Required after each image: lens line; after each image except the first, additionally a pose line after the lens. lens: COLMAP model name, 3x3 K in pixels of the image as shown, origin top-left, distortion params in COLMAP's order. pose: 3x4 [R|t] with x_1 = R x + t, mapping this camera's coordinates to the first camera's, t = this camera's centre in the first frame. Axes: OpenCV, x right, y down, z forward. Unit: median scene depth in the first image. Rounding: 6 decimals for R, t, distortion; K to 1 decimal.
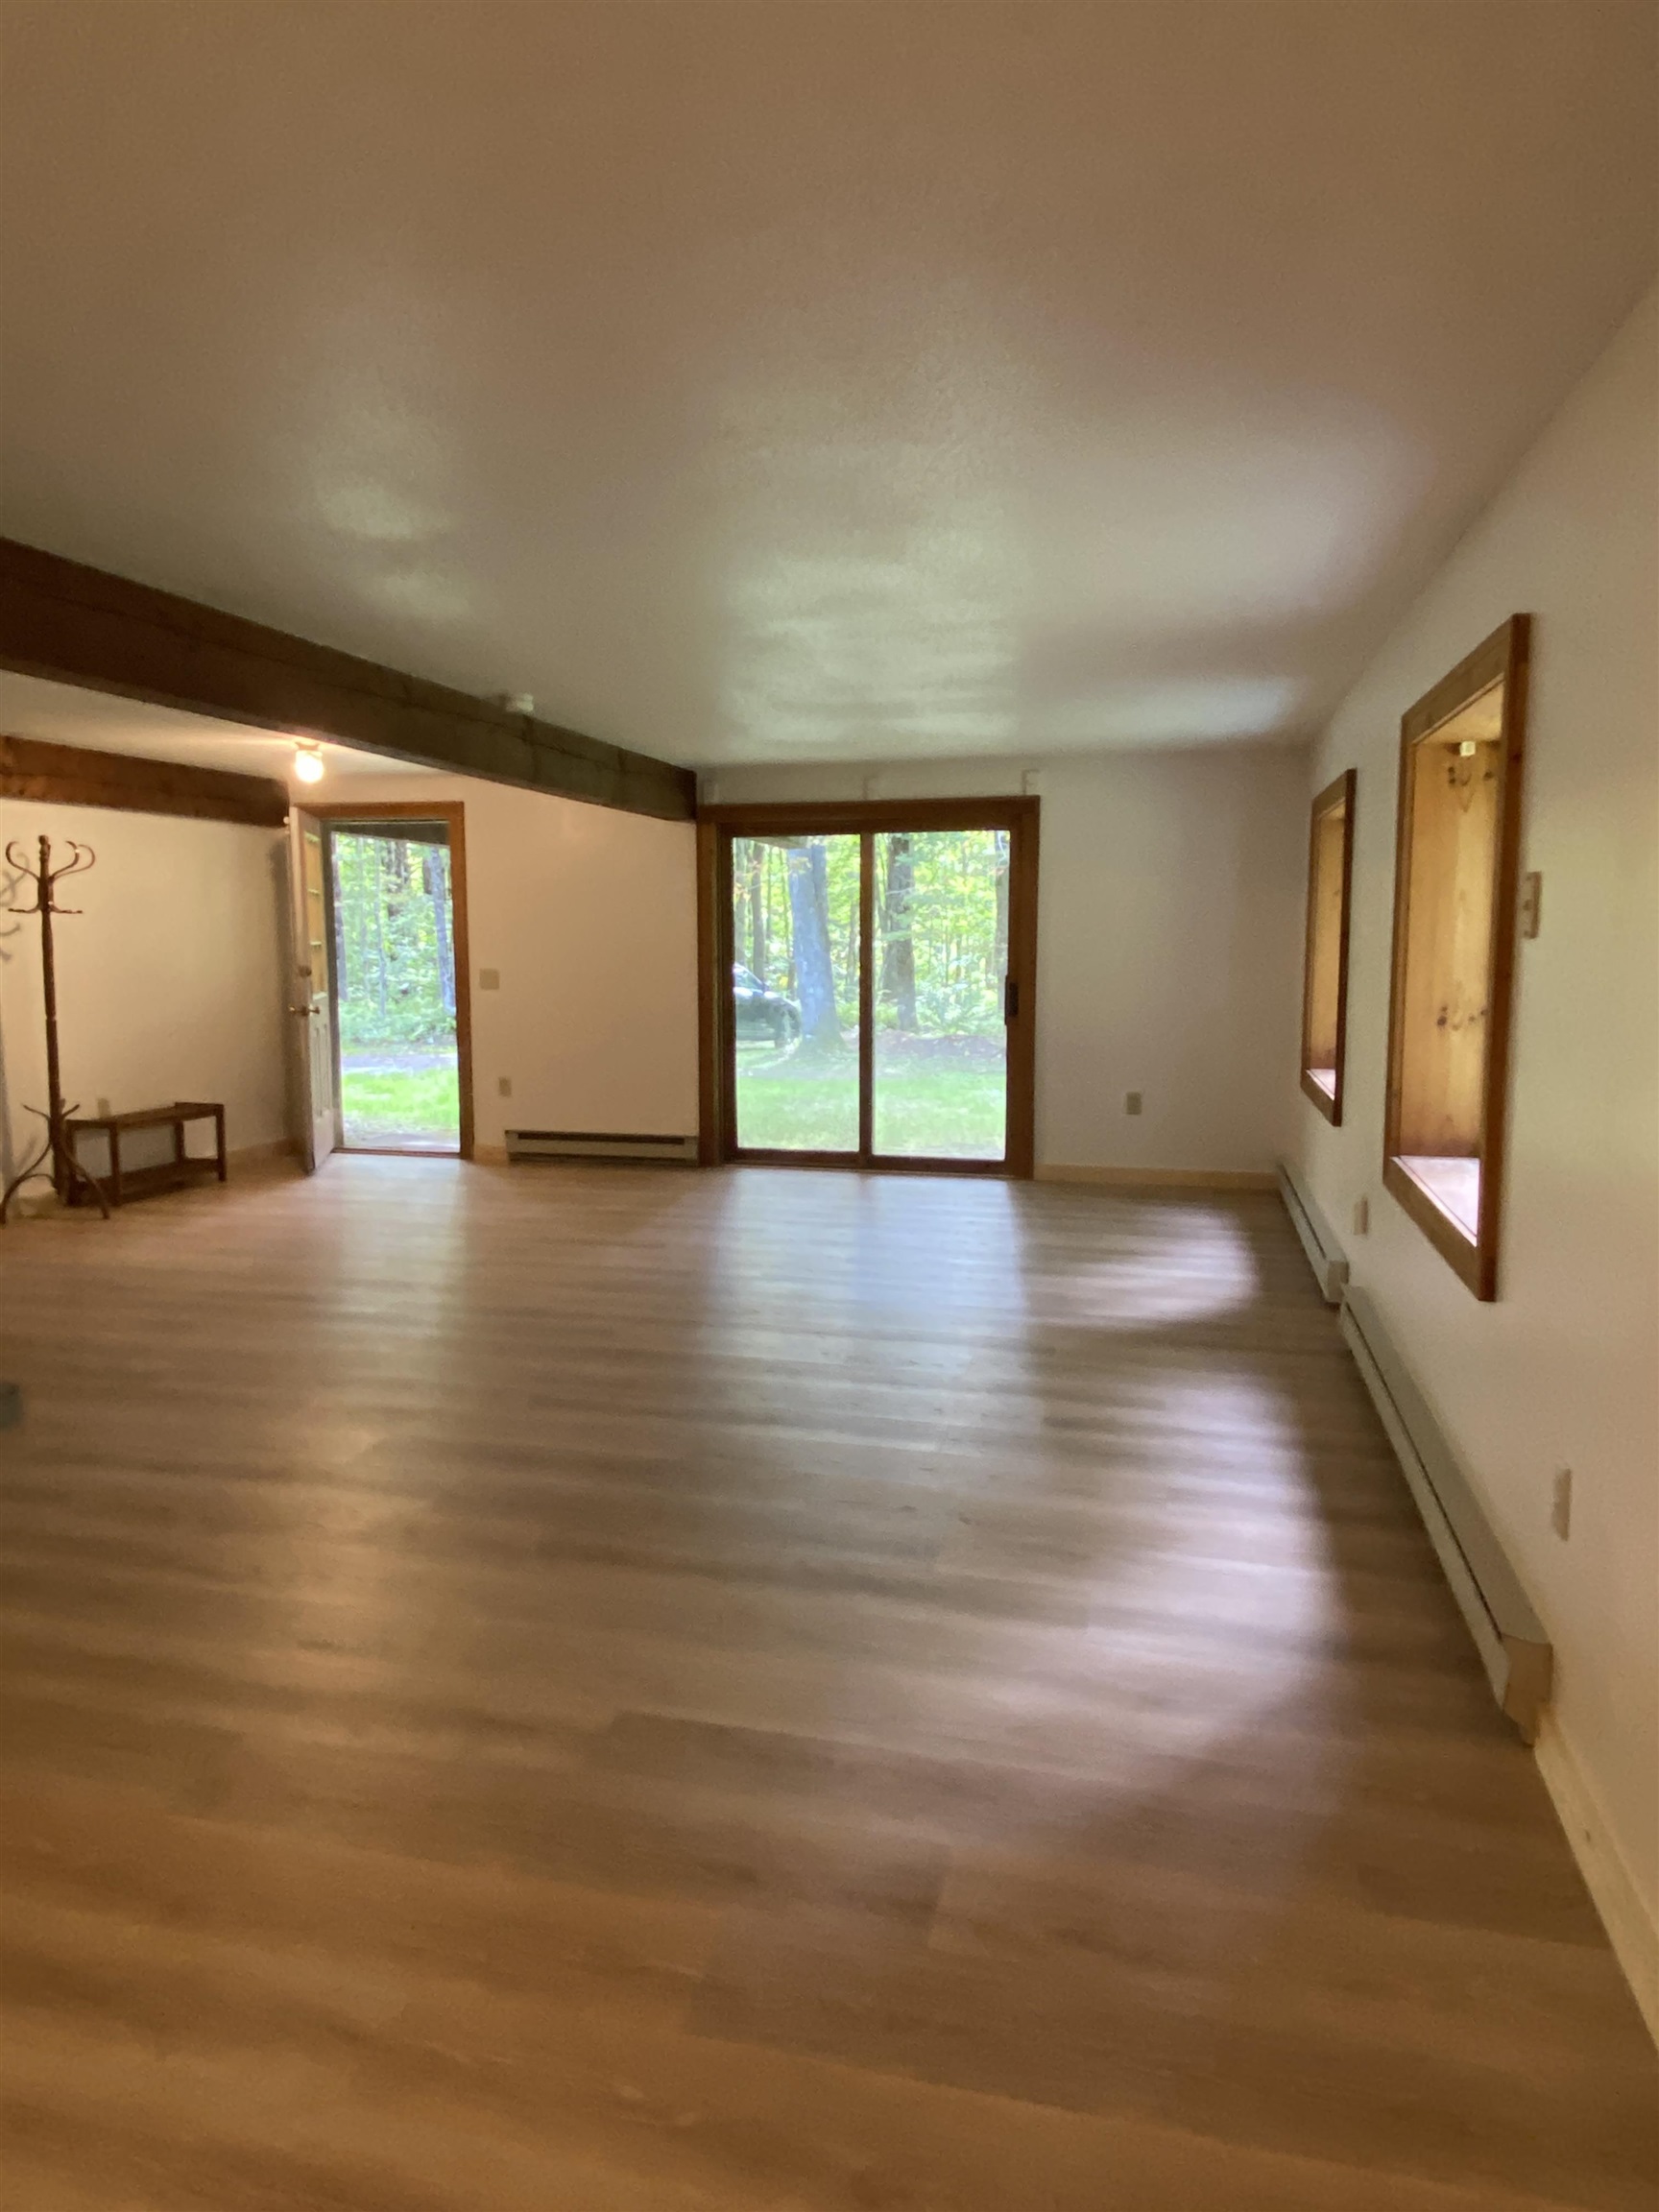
lens RADIAL K [[1394.7, 0, 828.7], [0, 1394.7, 1103.2], [0, 0, 1]] dist [0.007604, -0.012960]
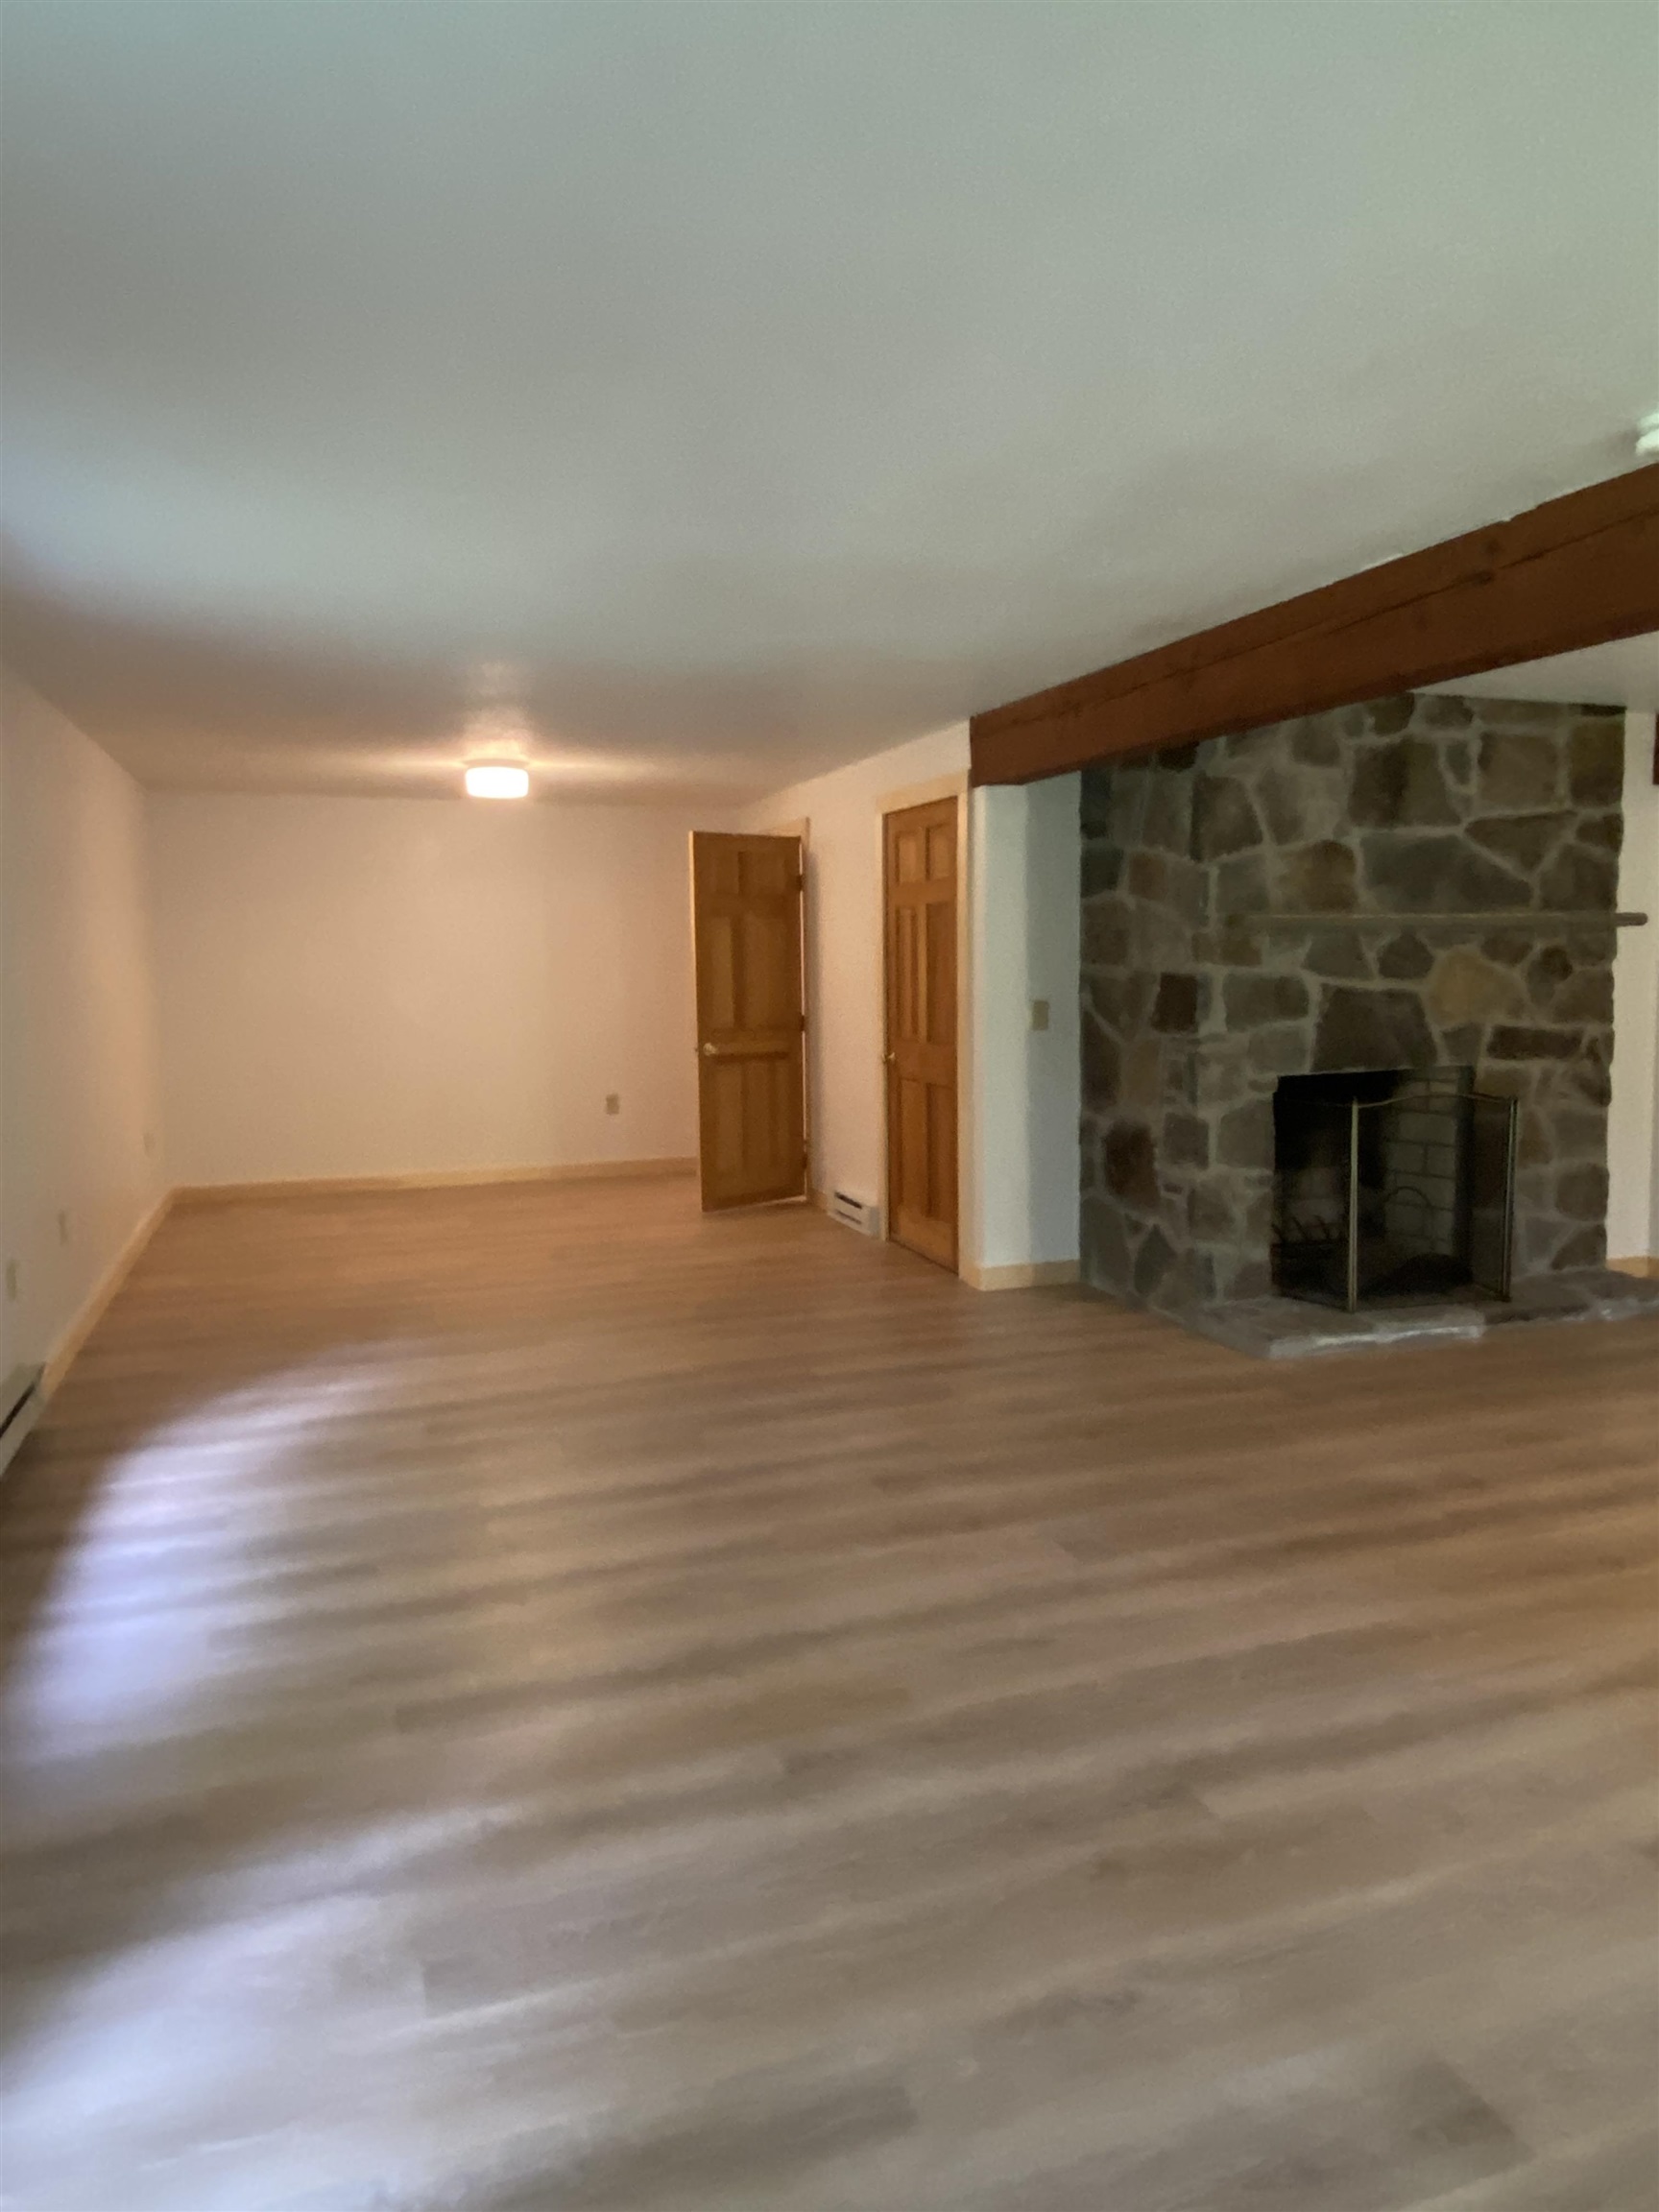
lens RADIAL K [[1394.7, 0, 829.5], [0, 1394.7, 1086.2], [0, 0, 1]] dist [0.007604, -0.012960]
pose [[-0.837275, 0.059063, -0.543583, 0.412912], [-0.058717, 0.978688, 0.196780, -0.237462], [0.543620, 0.196676, -0.815963, 2.018713]]
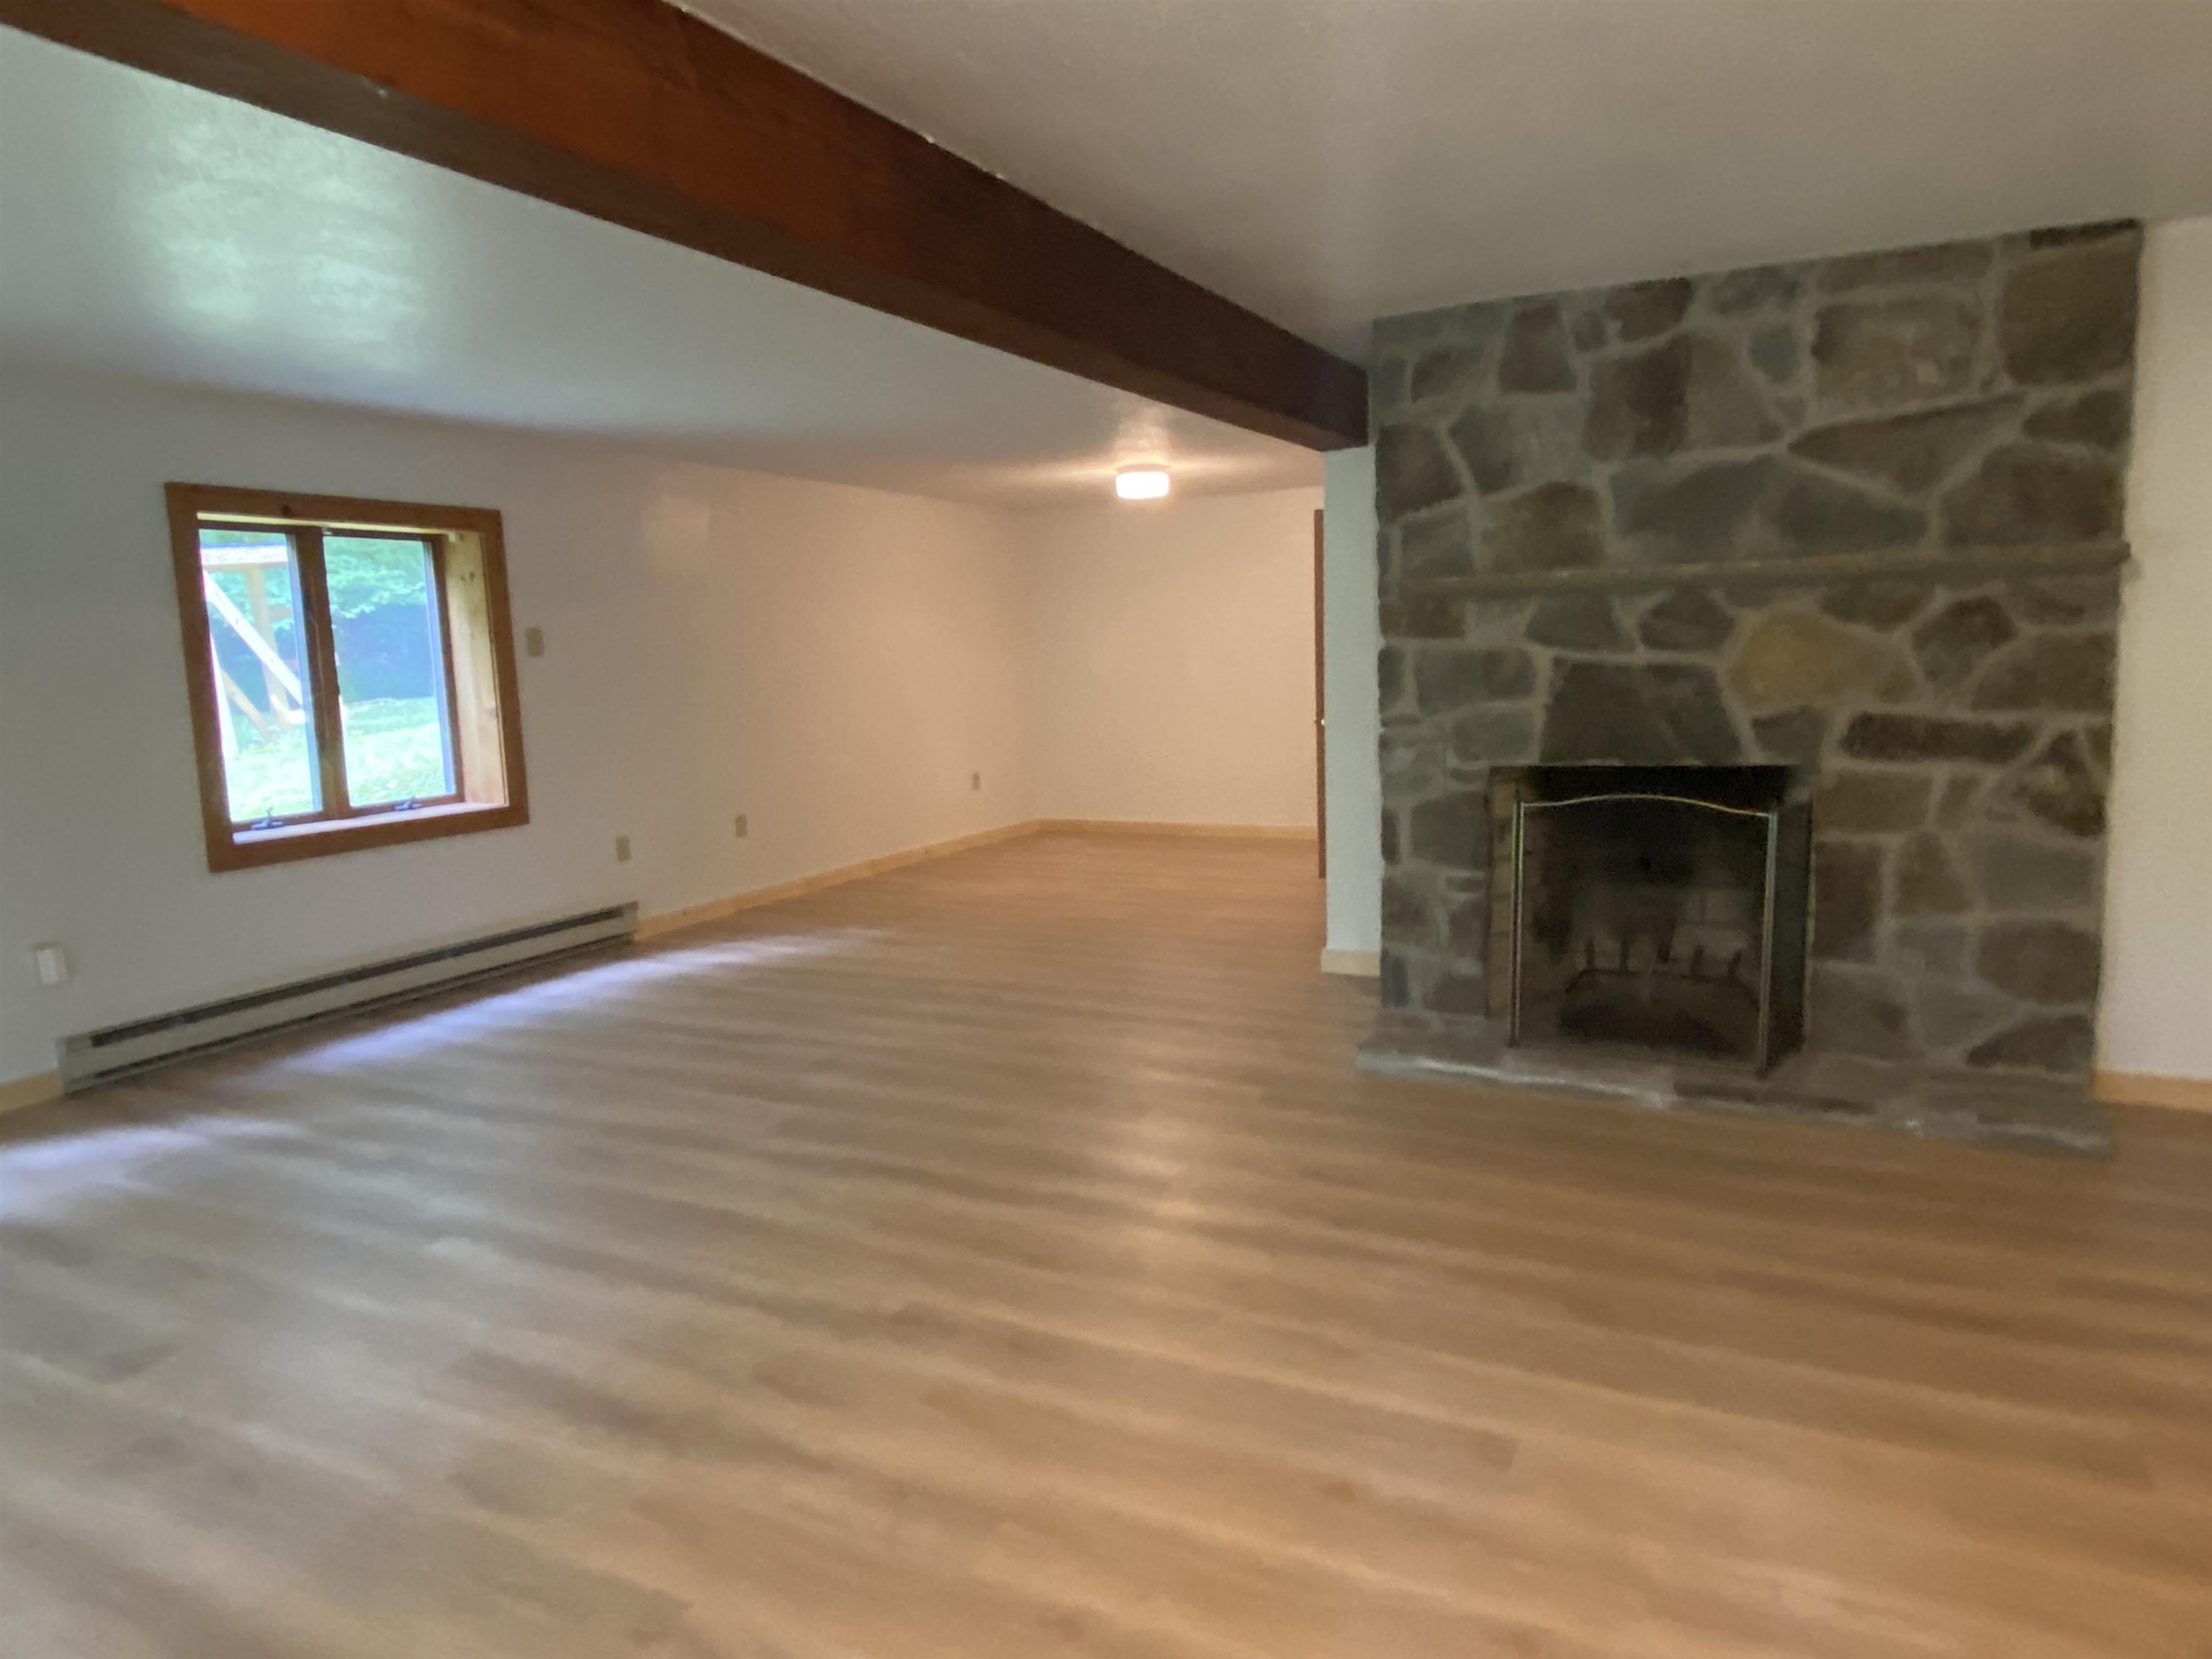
lens RADIAL K [[1394.7, 0, 1108.6], [0, 1394.7, 847.1], [0, 0, 1]] dist [0.007604, -0.012960]
pose [[-0.975922, -0.002184, 0.218107, -0.694225], [0.054949, 0.965237, 0.255535, -0.257643], [-0.211083, 0.261367, -0.941877, 2.356677]]
